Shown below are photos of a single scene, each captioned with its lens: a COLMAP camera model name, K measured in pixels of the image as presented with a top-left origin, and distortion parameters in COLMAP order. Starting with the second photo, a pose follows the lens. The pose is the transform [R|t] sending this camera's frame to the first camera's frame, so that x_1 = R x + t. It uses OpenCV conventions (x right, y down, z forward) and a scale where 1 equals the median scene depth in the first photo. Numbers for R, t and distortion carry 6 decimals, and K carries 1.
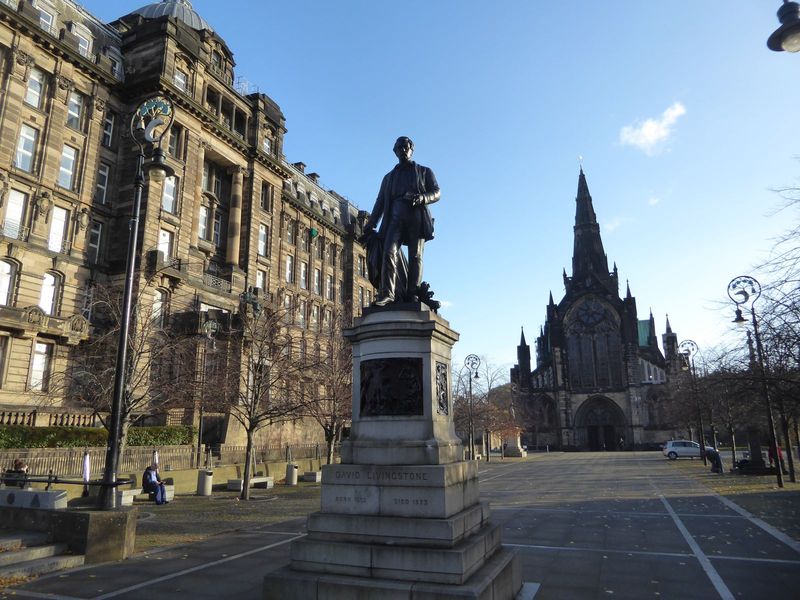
lens RADIAL K [[579.0, 0, 400.0], [0, 579.0, 300.0], [0, 0, 1]] dist [-0.002897, 0.000580]
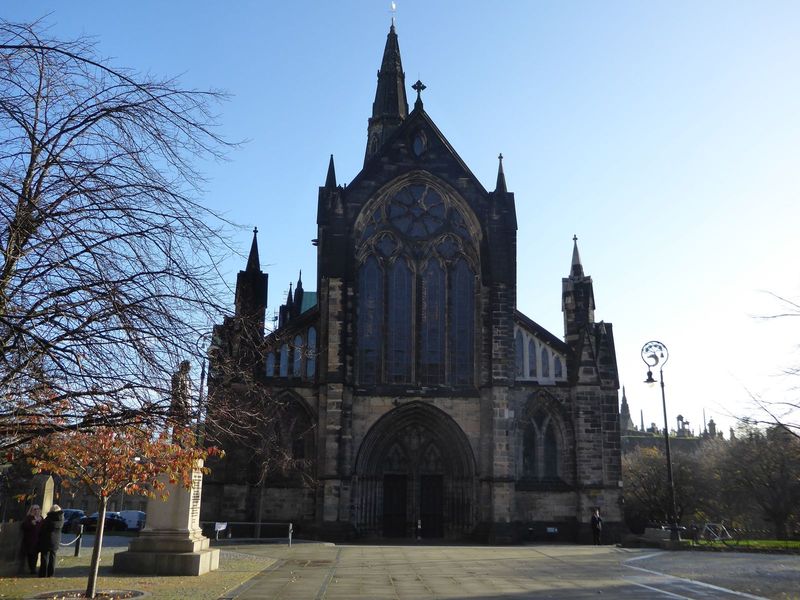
lens RADIAL K [[828.2, 0, 400.0], [0, 828.2, 300.0], [0, 0, 1]] dist [-0.006407, -0.001829]
pose [[0.921176, 0.121730, 0.369616, 0.106134], [-0.118698, 0.992446, -0.031028, 0.115085], [-0.370601, -0.015291, 0.928666, 0.469338]]
